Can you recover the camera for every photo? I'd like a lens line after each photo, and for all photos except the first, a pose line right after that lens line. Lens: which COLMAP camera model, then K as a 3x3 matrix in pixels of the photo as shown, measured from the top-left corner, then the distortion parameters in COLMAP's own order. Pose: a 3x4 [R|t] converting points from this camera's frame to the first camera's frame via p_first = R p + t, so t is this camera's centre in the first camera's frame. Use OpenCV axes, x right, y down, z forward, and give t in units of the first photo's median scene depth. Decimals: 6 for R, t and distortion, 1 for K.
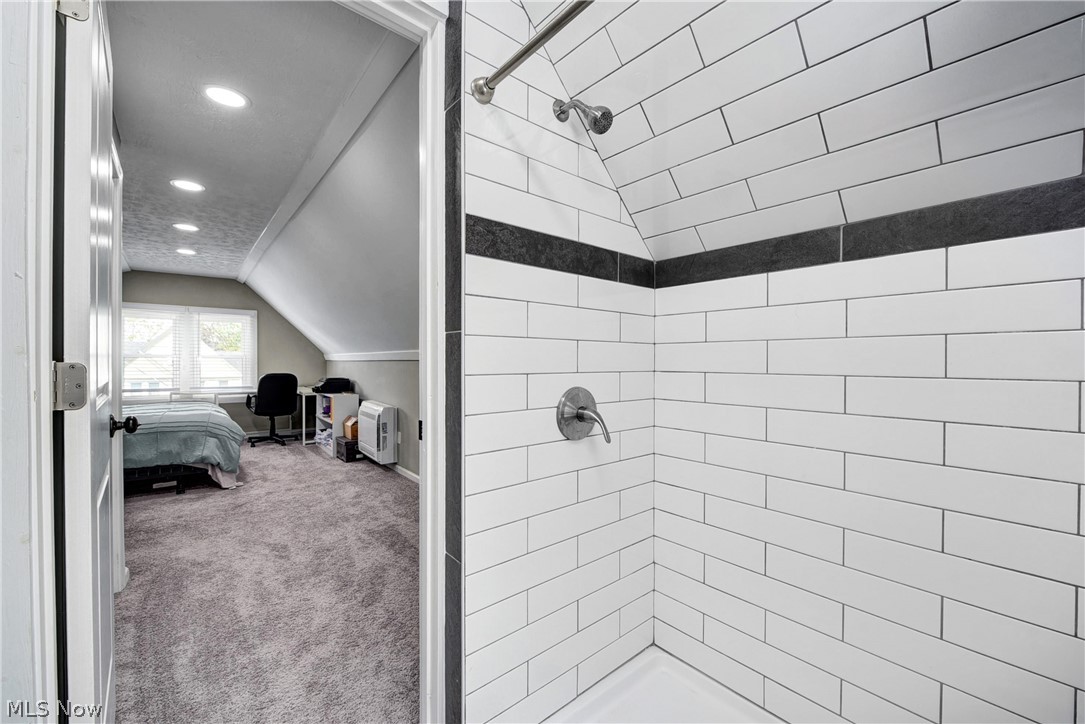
lens RADIAL K [[433.7, 0, 546.3], [0, 433.7, 362.1], [0, 0, 1]] dist [-0.005809, -0.000521]
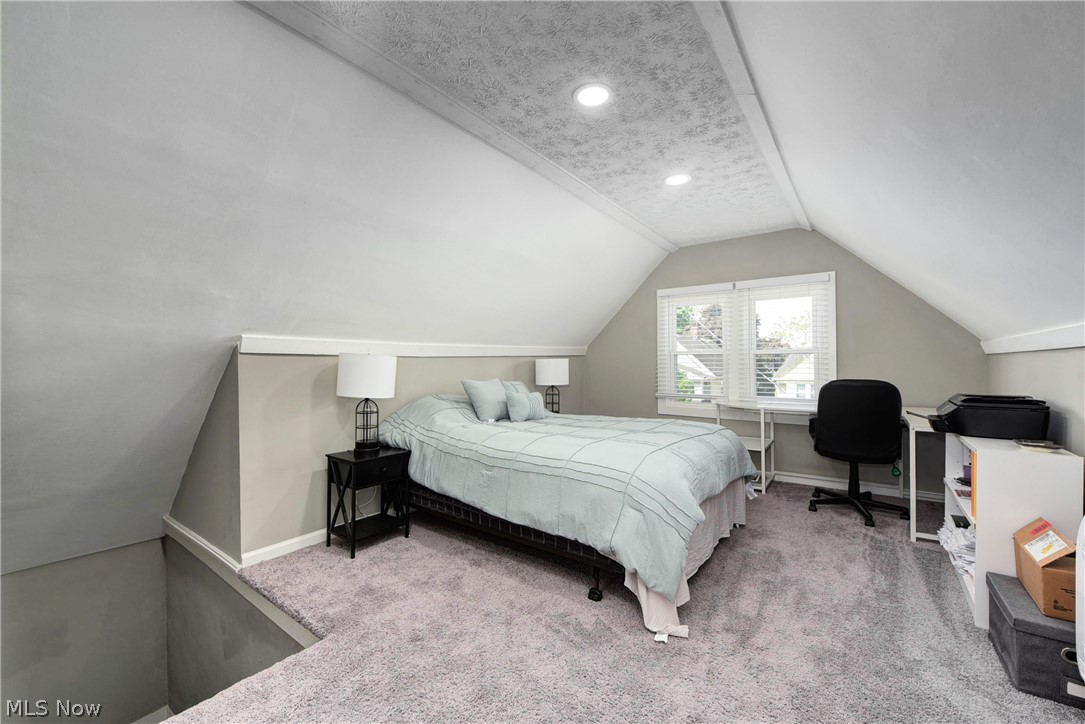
lens RADIAL K [[433.7, 0, 546.3], [0, 433.7, 362.1], [0, 0, 1]] dist [-0.005809, -0.000521]
pose [[0.246390, -0.007910, -0.969138, -0.230134], [-0.000324, 0.999966, -0.008243, 0.010231], [0.969171, 0.002345, 0.246379, 0.551547]]
